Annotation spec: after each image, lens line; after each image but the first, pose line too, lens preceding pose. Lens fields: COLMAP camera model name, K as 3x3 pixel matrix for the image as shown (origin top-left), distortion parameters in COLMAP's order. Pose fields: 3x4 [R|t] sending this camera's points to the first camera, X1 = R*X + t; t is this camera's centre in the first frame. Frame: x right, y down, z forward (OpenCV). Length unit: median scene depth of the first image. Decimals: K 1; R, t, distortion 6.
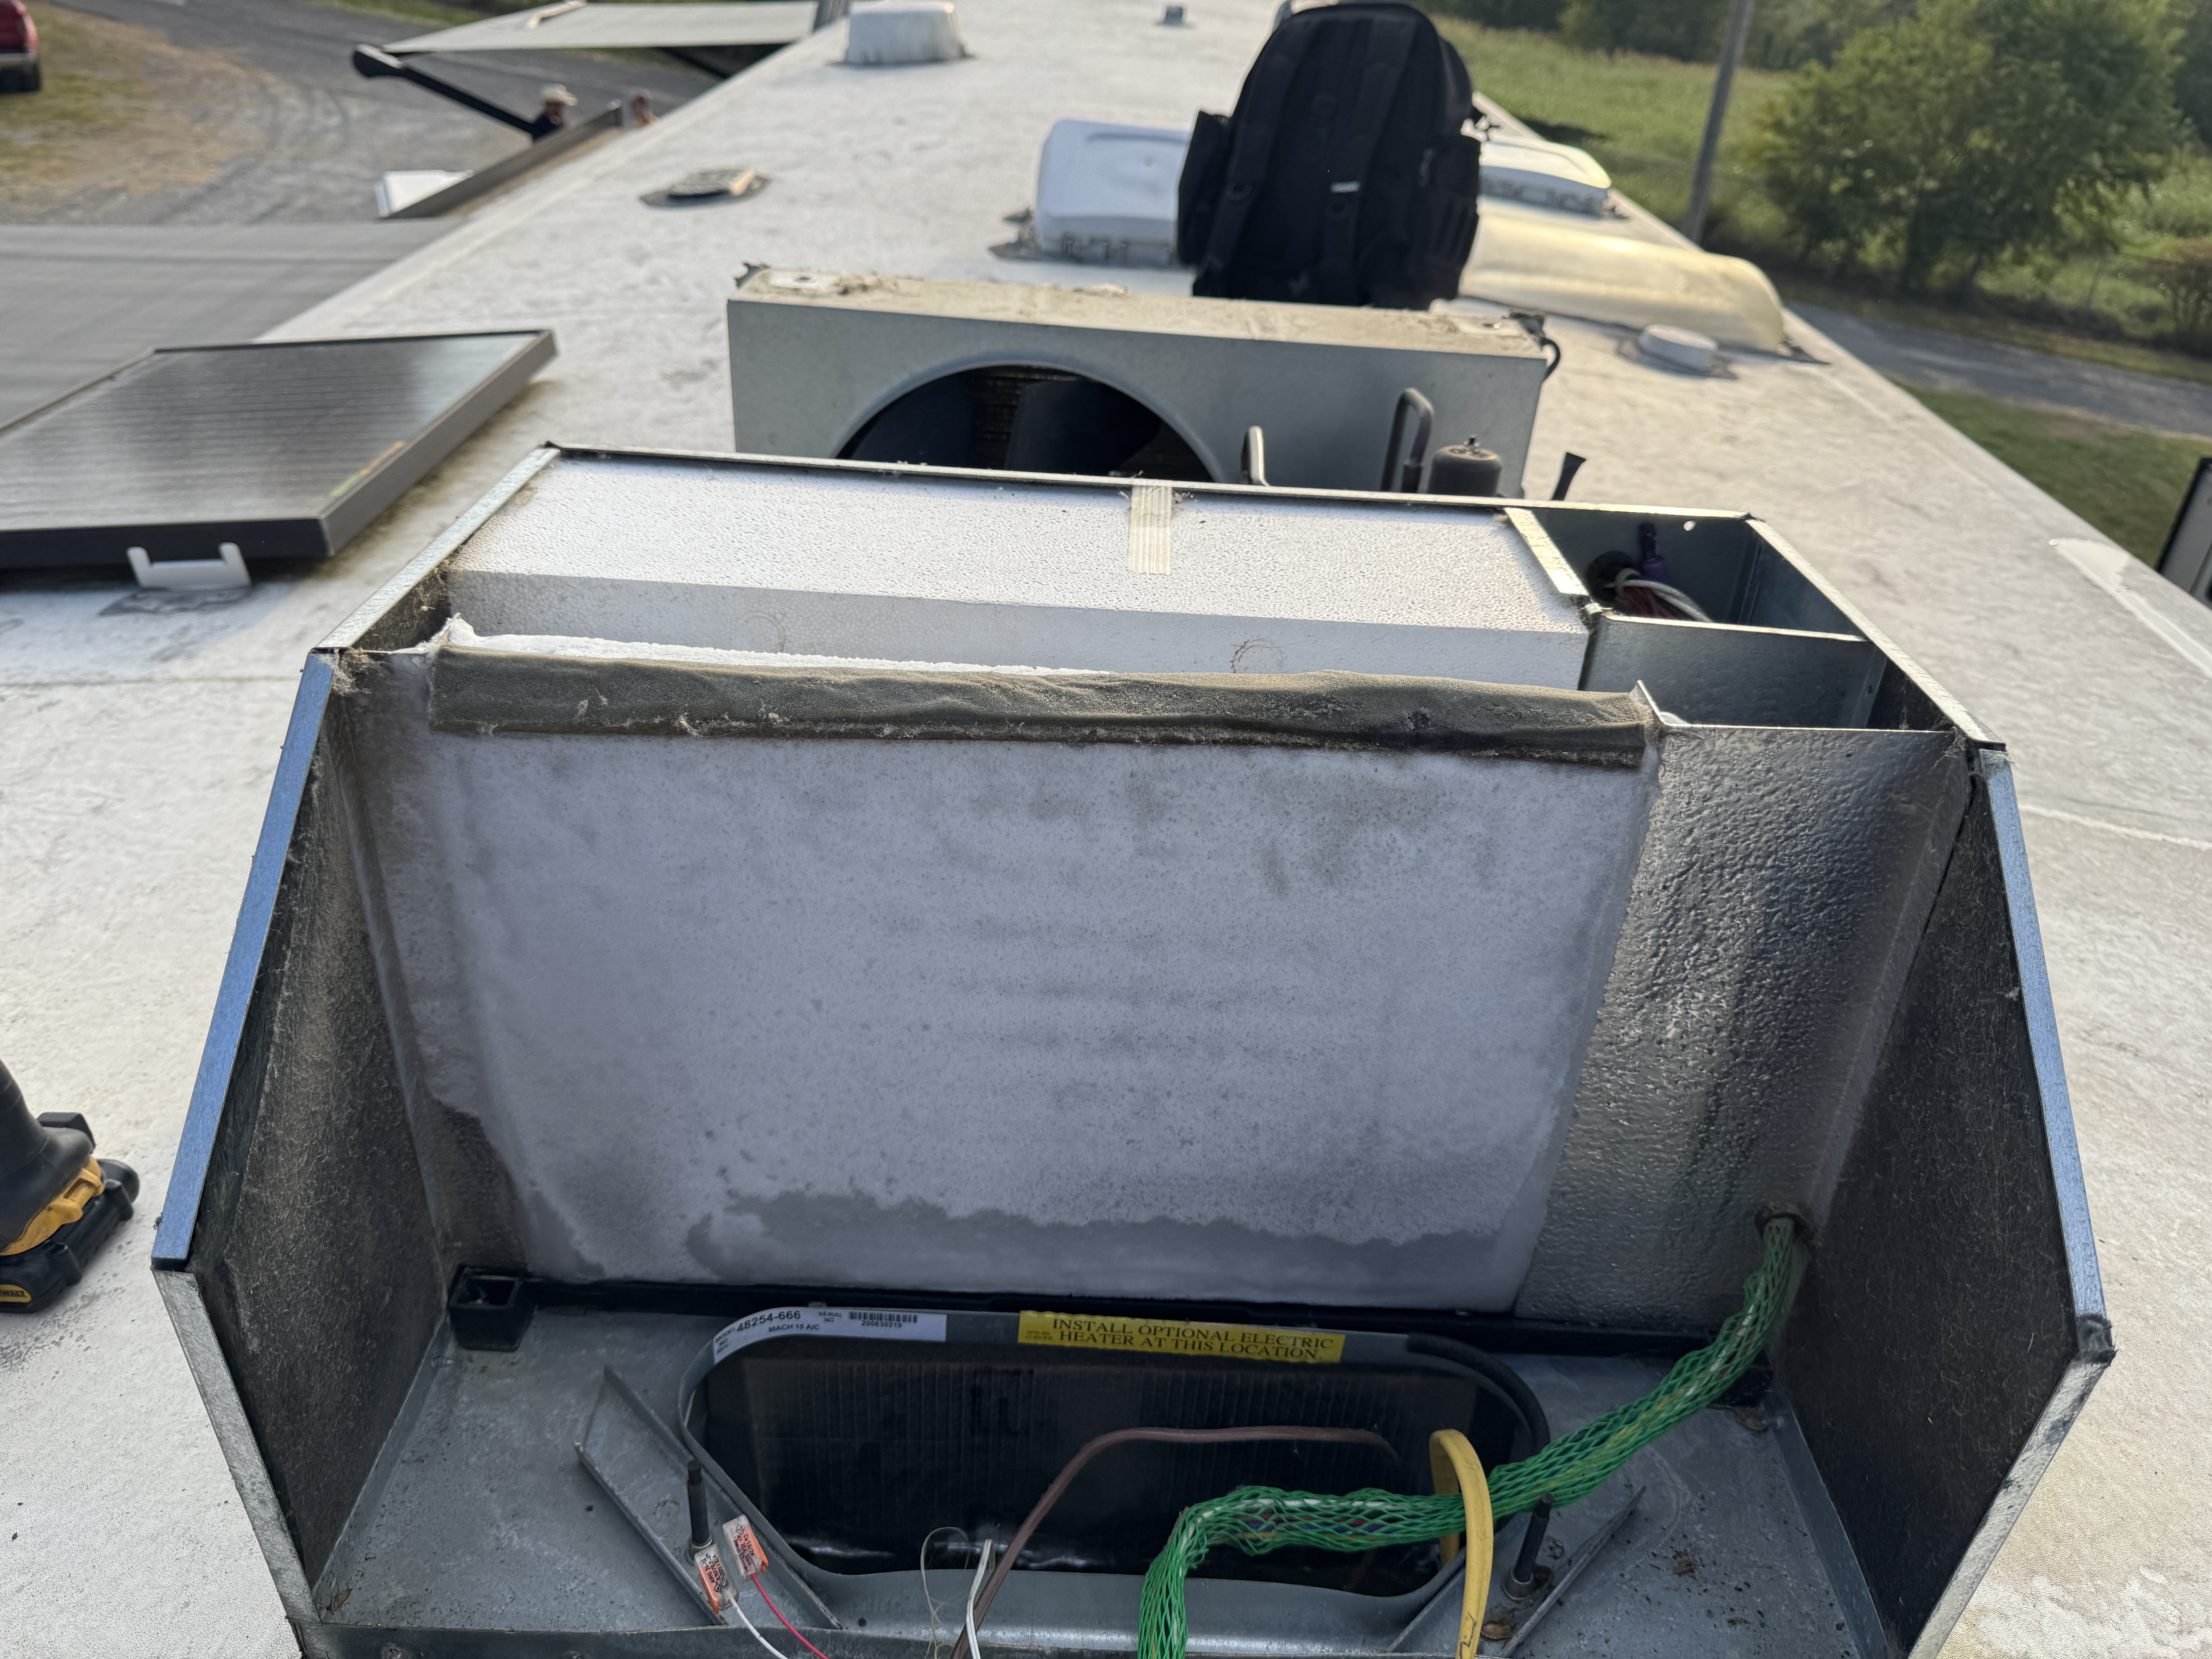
lens RADIAL K [[1560.3, 0, 1088.1], [0, 1560.3, 835.0], [0, 0, 1]] dist [-0.020870, -0.003319]
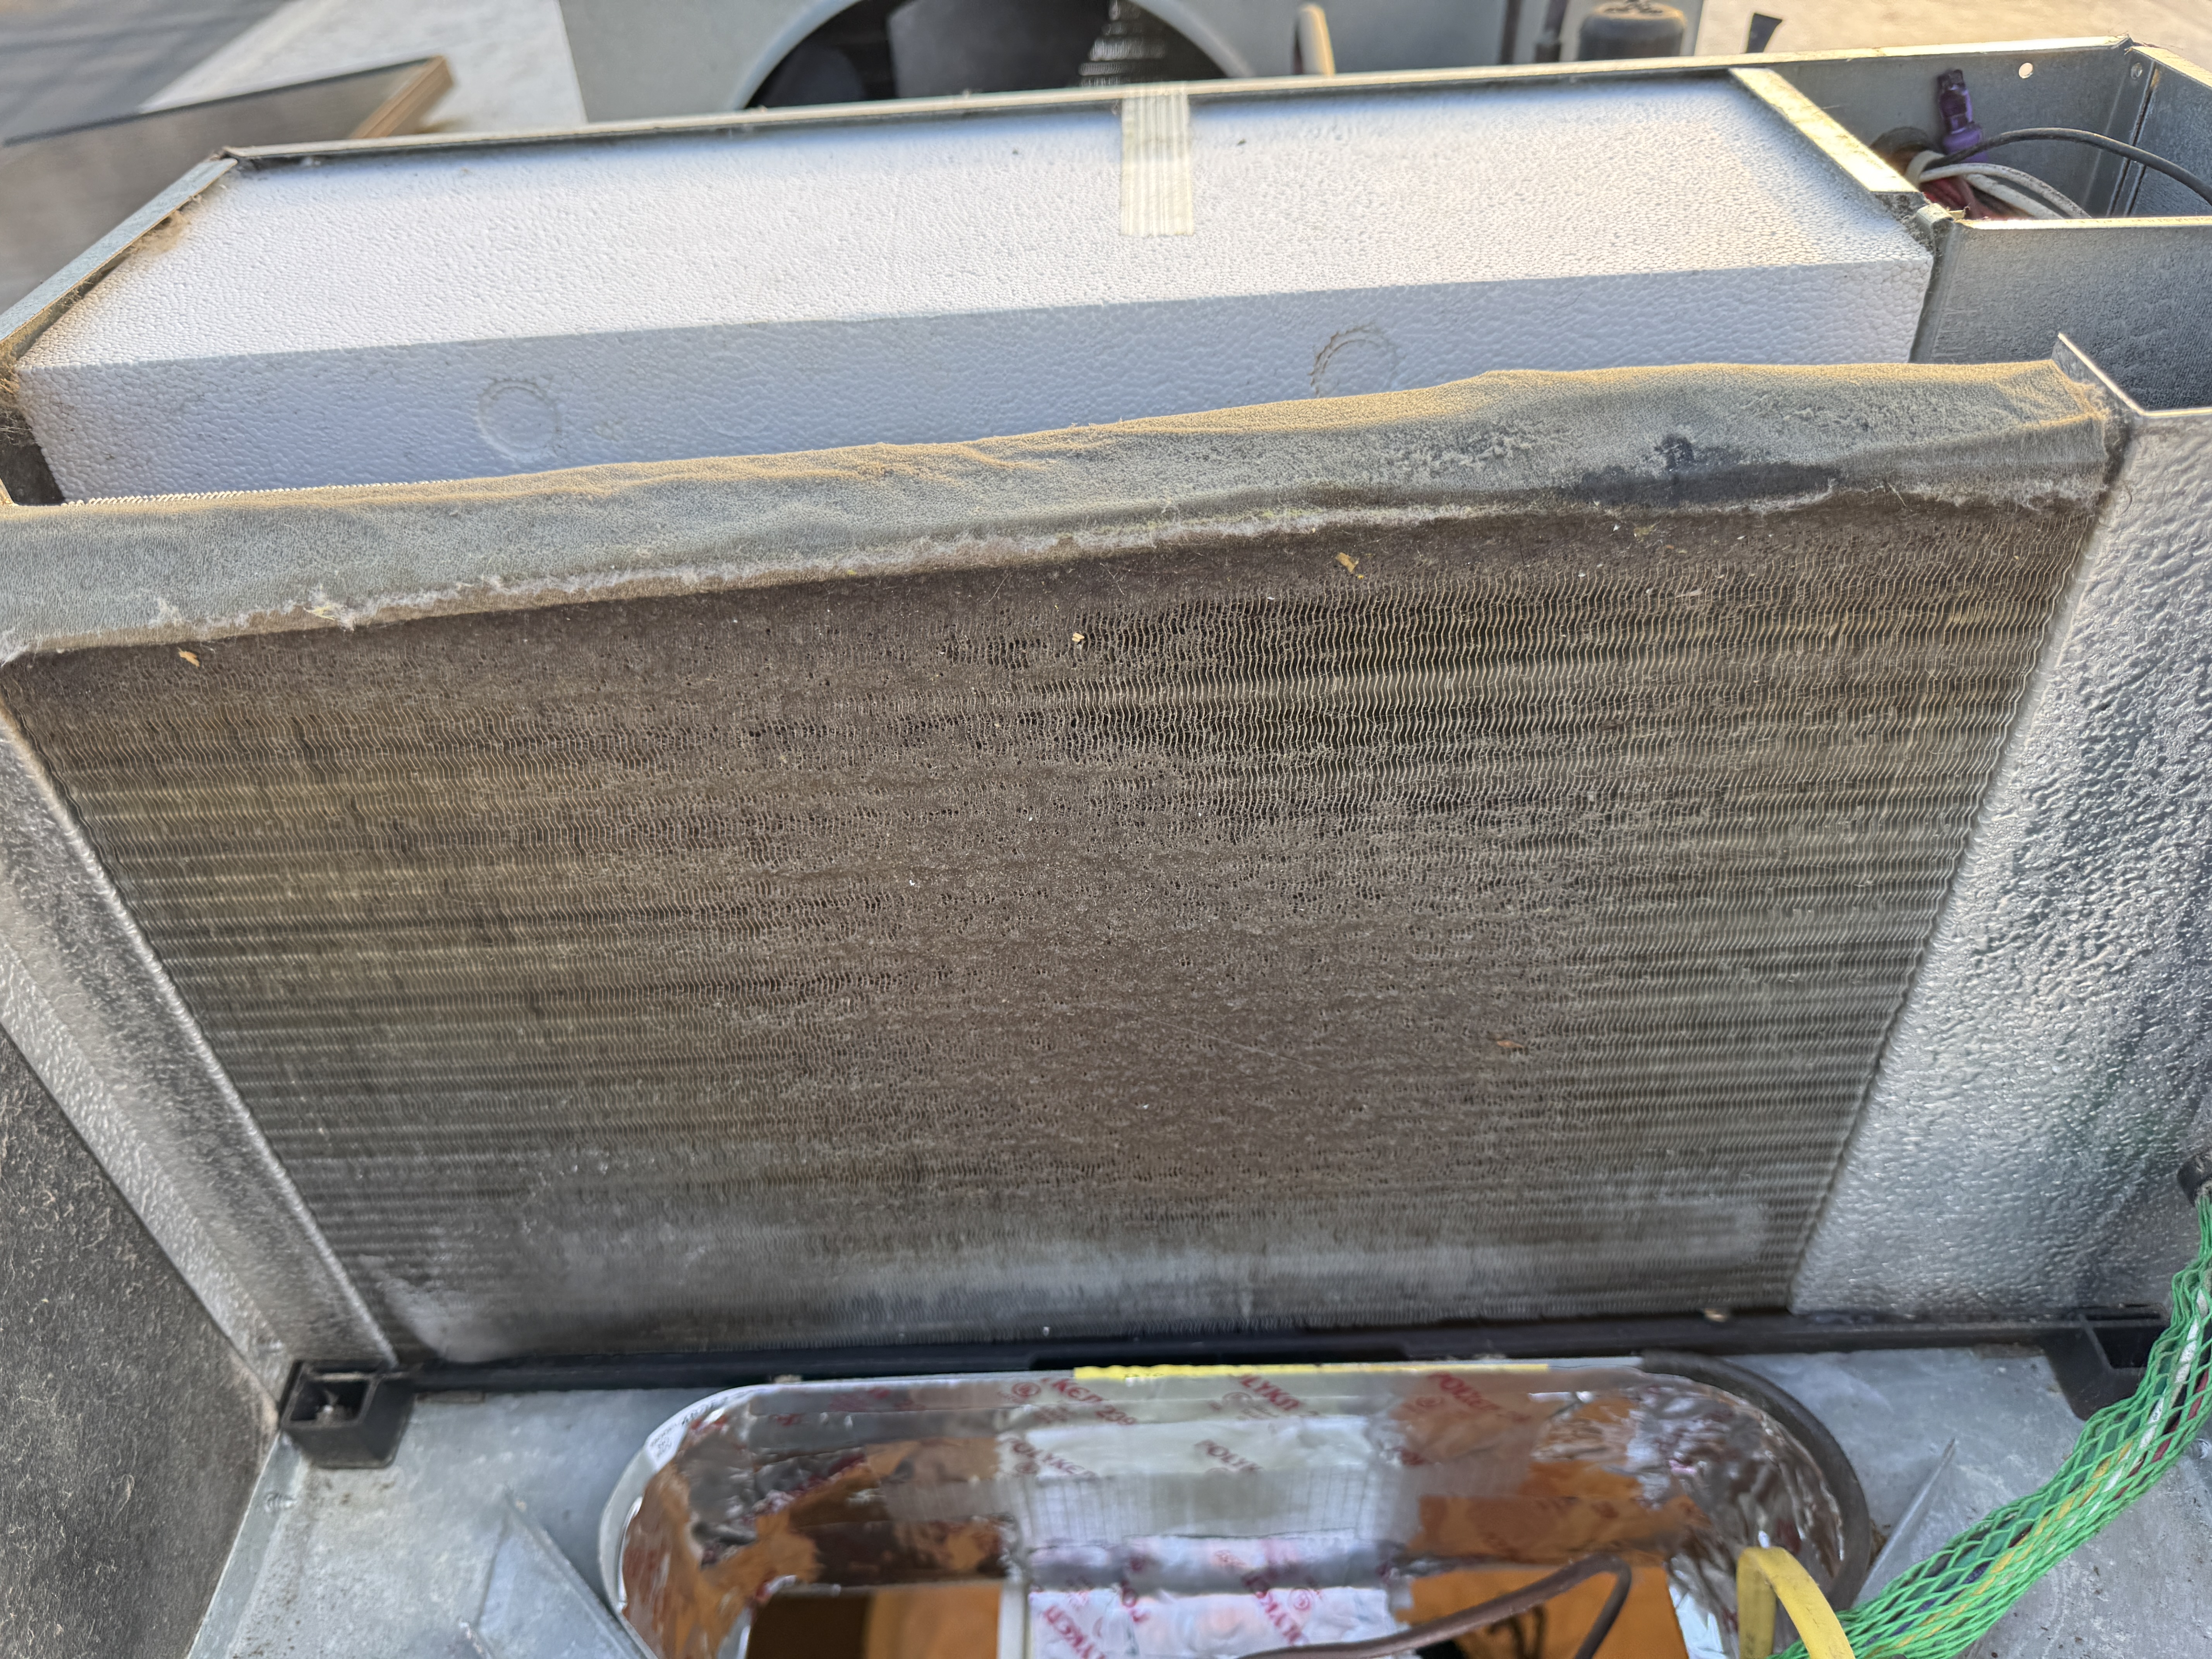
lens RADIAL K [[1560.3, 0, 1077.8], [0, 1560.3, 843.2], [0, 0, 1]] dist [-0.020870, -0.003319]
pose [[0.993523, -0.092069, -0.066598, 0.028284], [0.102256, 0.980009, 0.170663, -0.047548], [0.049553, -0.176368, 0.983076, 0.384845]]
